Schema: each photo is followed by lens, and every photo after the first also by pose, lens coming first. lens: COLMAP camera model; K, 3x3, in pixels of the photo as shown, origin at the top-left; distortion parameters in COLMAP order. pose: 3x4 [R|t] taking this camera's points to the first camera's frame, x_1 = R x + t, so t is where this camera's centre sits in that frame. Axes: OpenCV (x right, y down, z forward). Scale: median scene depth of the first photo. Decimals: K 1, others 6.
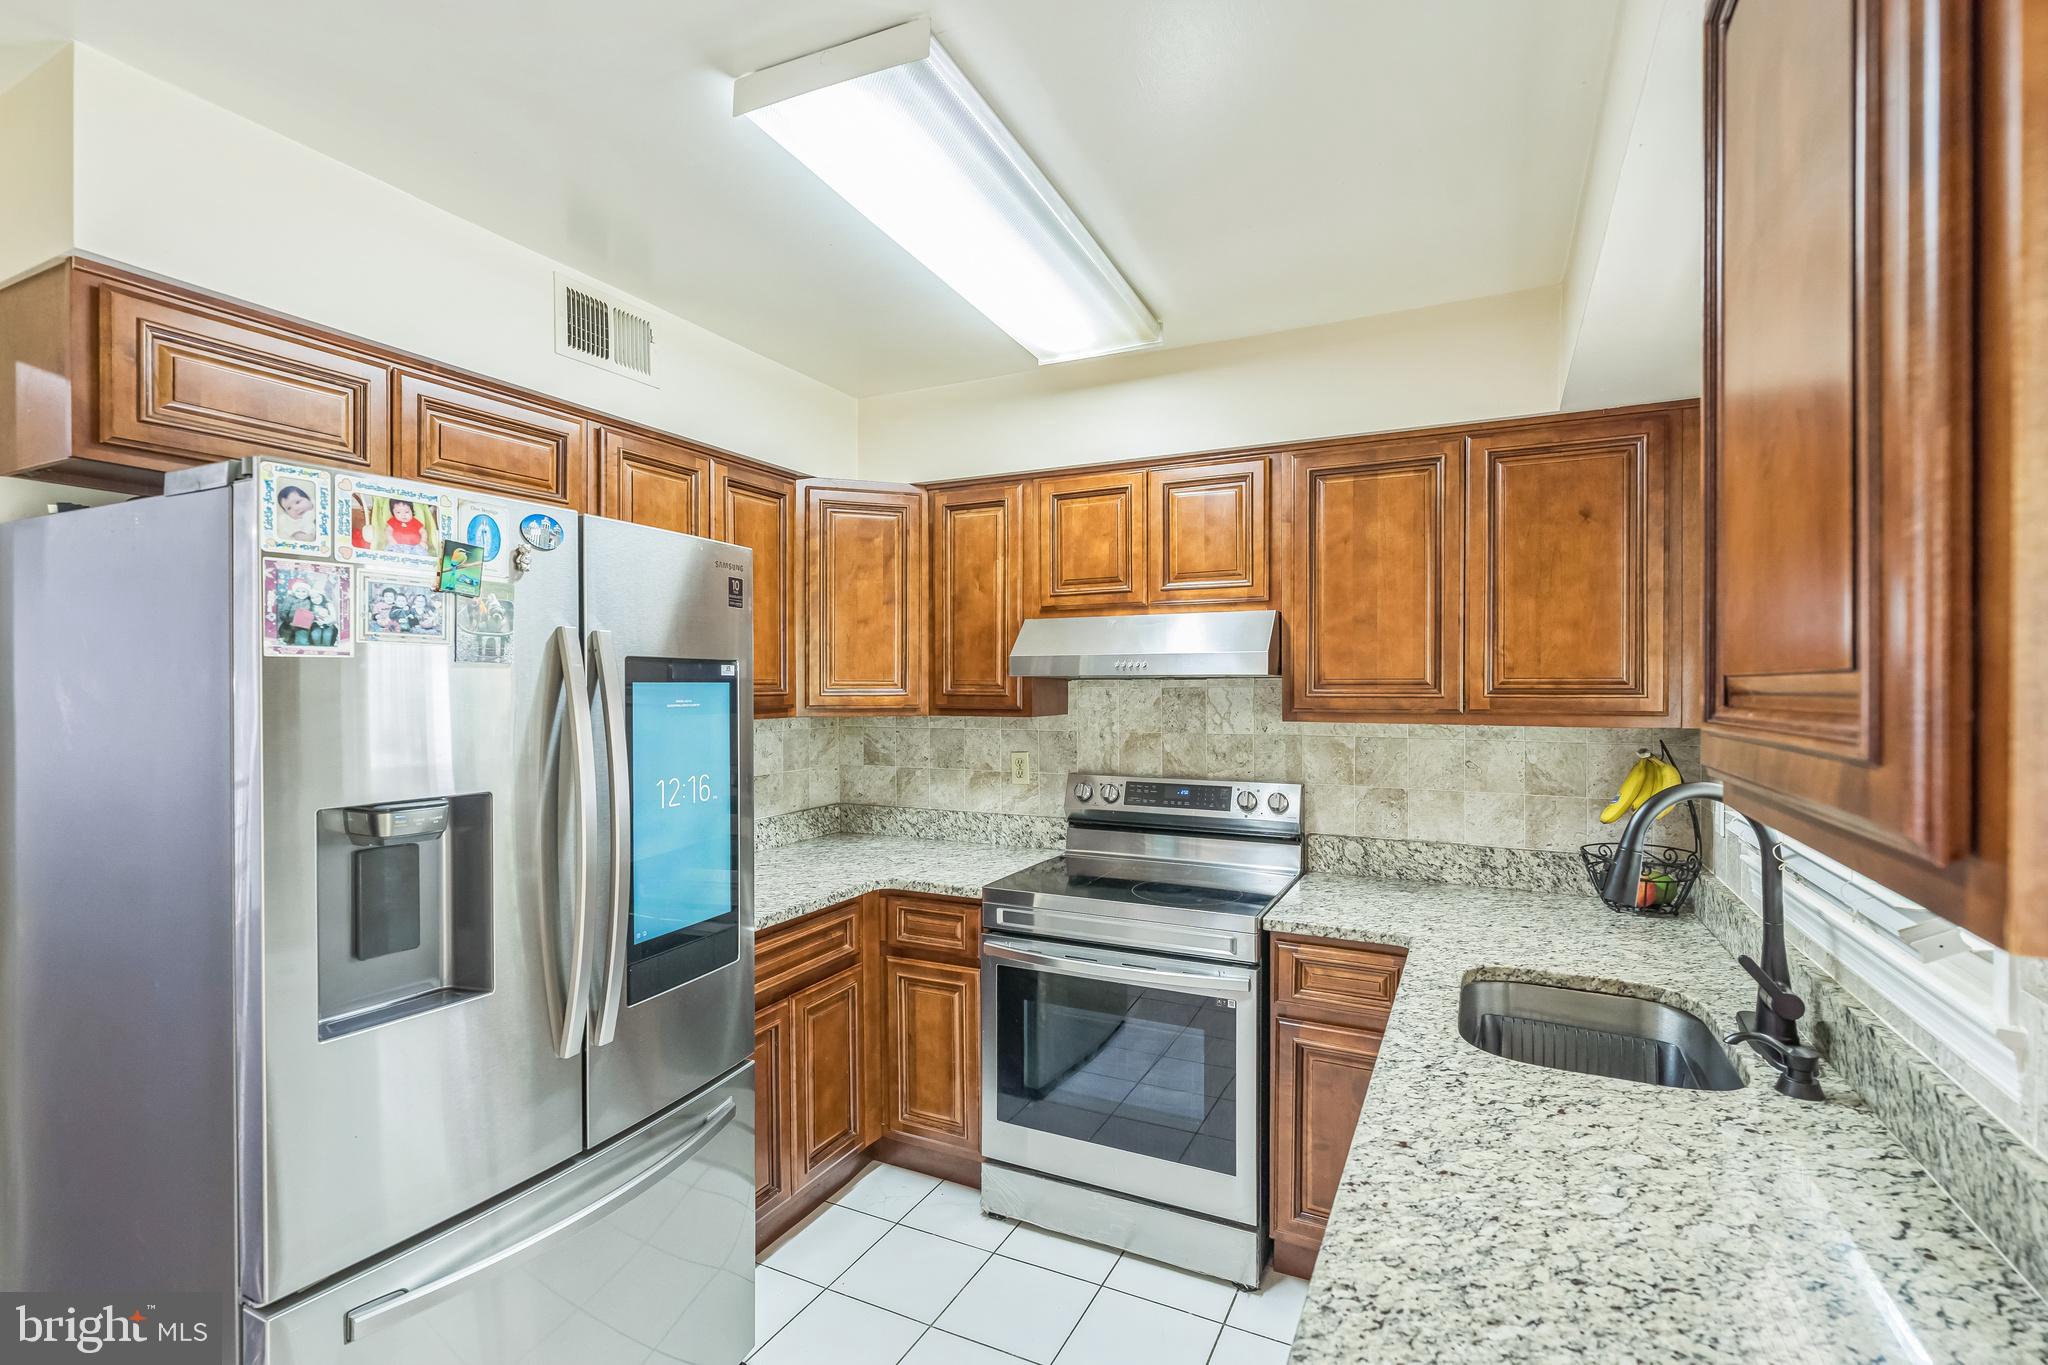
lens RADIAL K [[941.8, 0, 1021.4], [0, 941.8, 687.1], [0, 0, 1]] dist [0.001986, -0.001576]
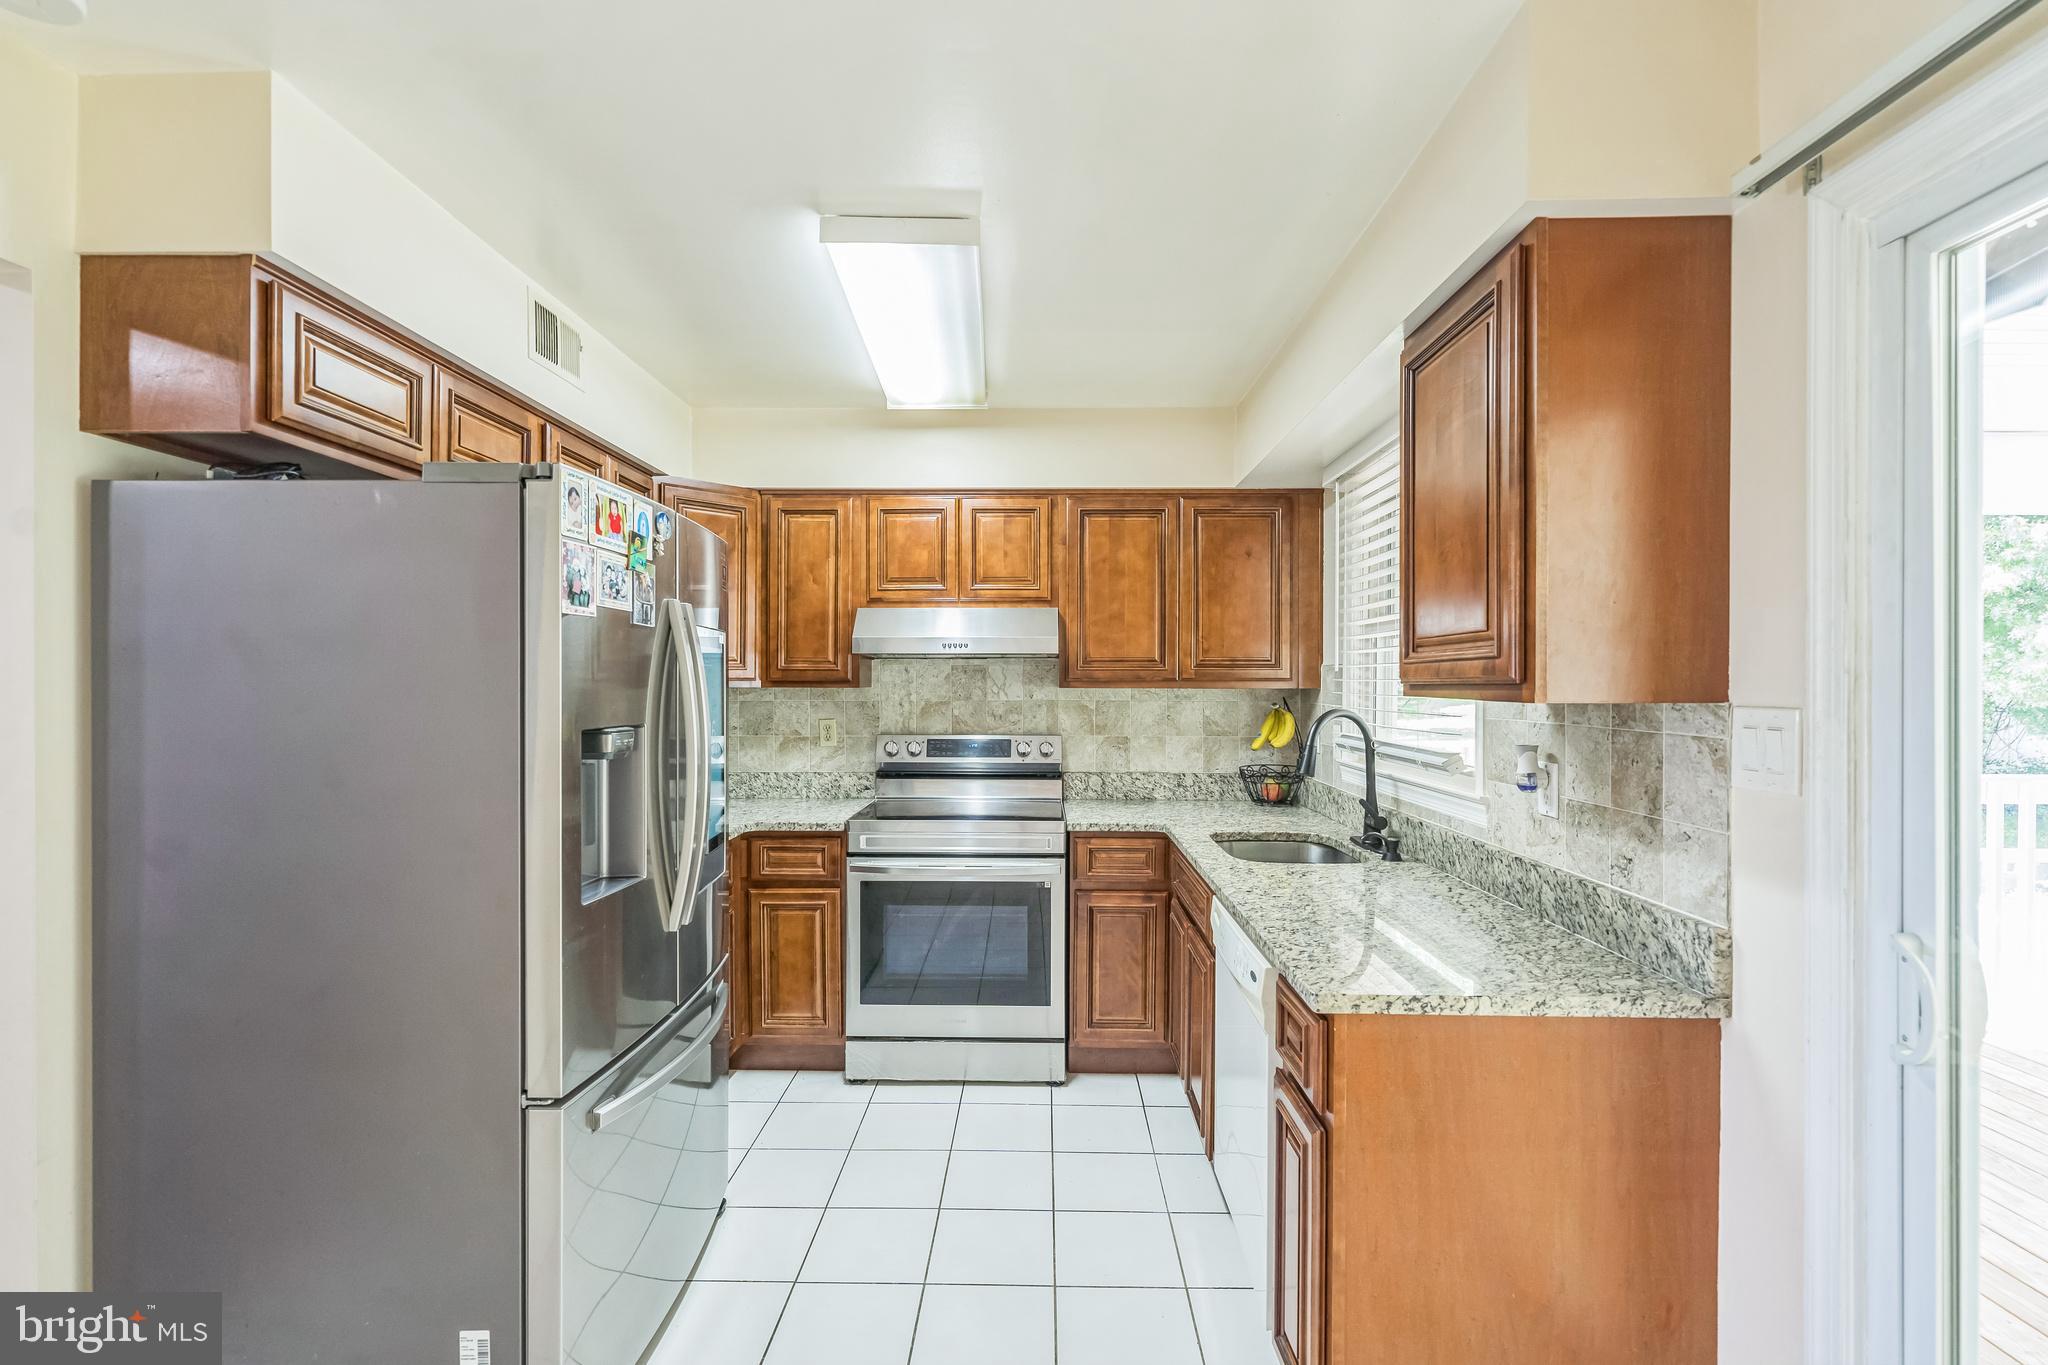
lens RADIAL K [[941.8, 0, 1025.3], [0, 941.8, 677.6], [0, 0, 1]] dist [0.001986, -0.001576]
pose [[0.902811, 0.004099, 0.430018, -0.374148], [-0.000570, 0.999965, -0.008335, 0.033591], [-0.430037, 0.007279, 0.902782, -0.237179]]
